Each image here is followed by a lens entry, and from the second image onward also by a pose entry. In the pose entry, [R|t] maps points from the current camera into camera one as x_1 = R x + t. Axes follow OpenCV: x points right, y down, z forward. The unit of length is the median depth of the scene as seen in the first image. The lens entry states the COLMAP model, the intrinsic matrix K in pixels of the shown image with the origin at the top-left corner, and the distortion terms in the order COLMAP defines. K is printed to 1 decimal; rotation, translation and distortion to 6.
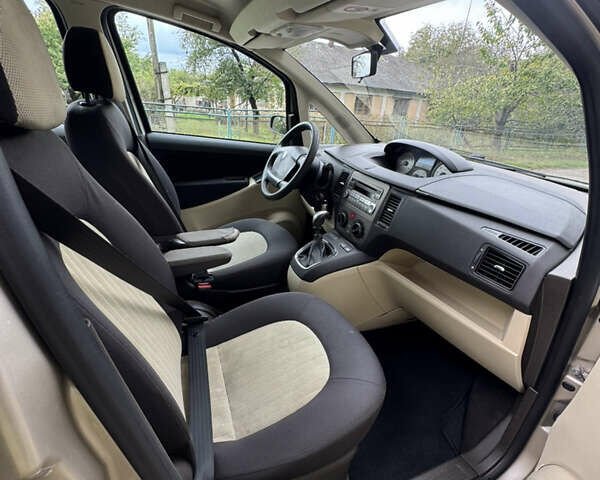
lens RADIAL K [[317.1, 0, 300.0], [0, 317.1, 240.0], [0, 0, 1]] dist [-0.001971, -0.000992]
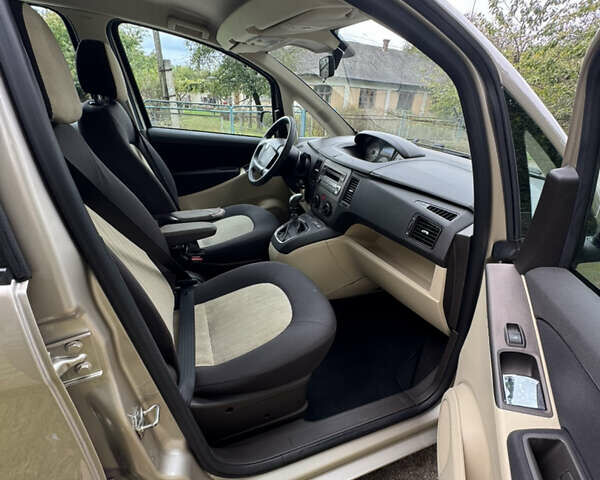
lens RADIAL K [[319.1, 0, 300.0], [0, 319.1, 240.0], [0, 0, 1]] dist [-0.000262, 0.001105]
pose [[0.999755, -0.004107, -0.021730, 0.107527], [0.004337, 0.999935, 0.010527, 0.067271], [0.021685, -0.010619, 0.999708, -0.170604]]
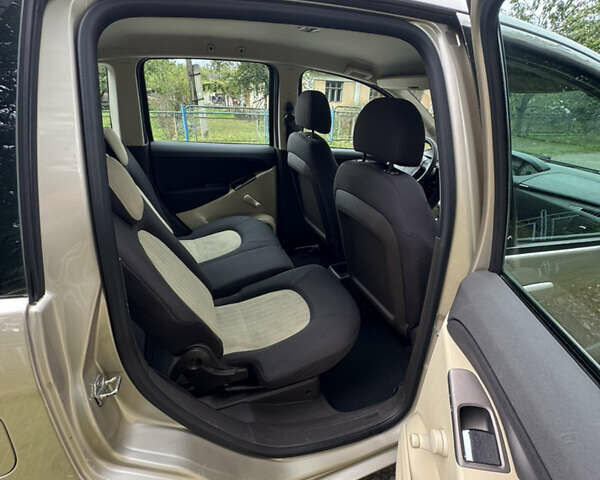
lens RADIAL K [[315.4, 0, 300.1], [0, 315.4, 248.6], [0, 0, 1]] dist [0.003387, 0.000901]
pose [[0.999159, -0.037407, -0.016781, -0.622447], [0.038301, 0.997665, 0.056545, 0.028276], [0.014627, -0.057140, 0.998259, -0.540272]]
